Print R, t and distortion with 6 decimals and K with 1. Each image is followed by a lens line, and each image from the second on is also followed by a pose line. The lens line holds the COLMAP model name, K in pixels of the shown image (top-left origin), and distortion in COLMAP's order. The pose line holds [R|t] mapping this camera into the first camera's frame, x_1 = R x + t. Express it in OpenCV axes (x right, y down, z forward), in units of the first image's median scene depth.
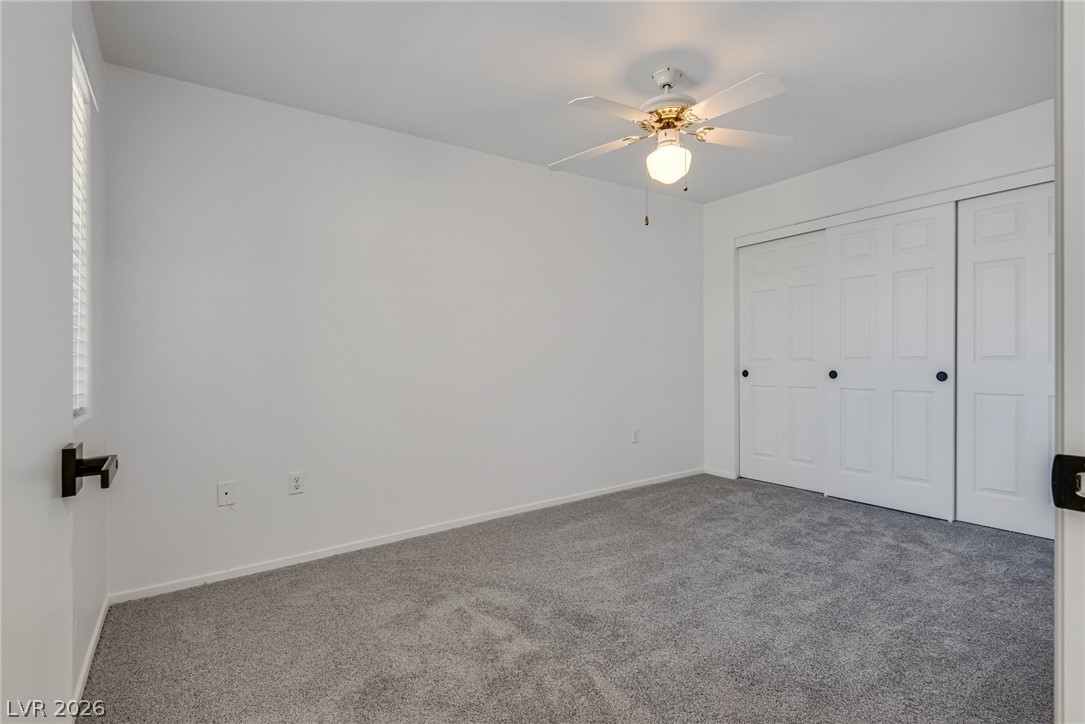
lens RADIAL K [[520.7, 0, 549.9], [0, 520.7, 362.6], [0, 0, 1]] dist [0.000294, 0.000190]
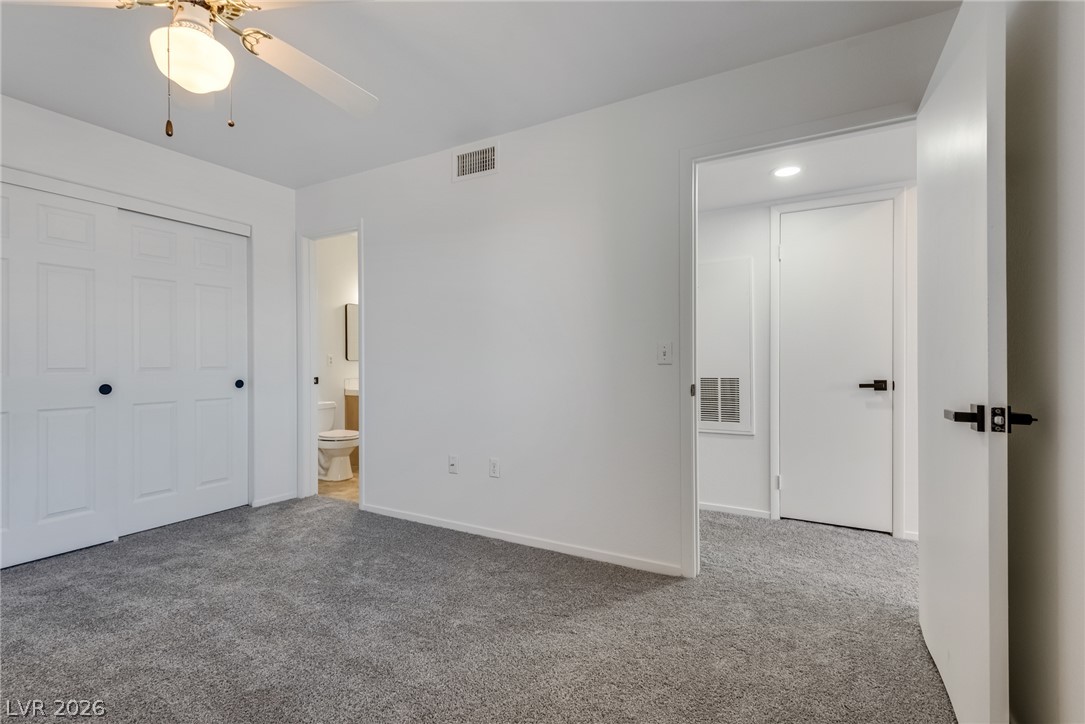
lens RADIAL K [[520.7, 0, 549.9], [0, 520.7, 362.6], [0, 0, 1]] dist [0.000294, 0.000190]
pose [[-0.462476, 0.010463, 0.886570, -0.486370], [0.016243, 0.999863, -0.003327, -0.004275], [-0.886483, 0.012862, -0.462582, 0.796597]]
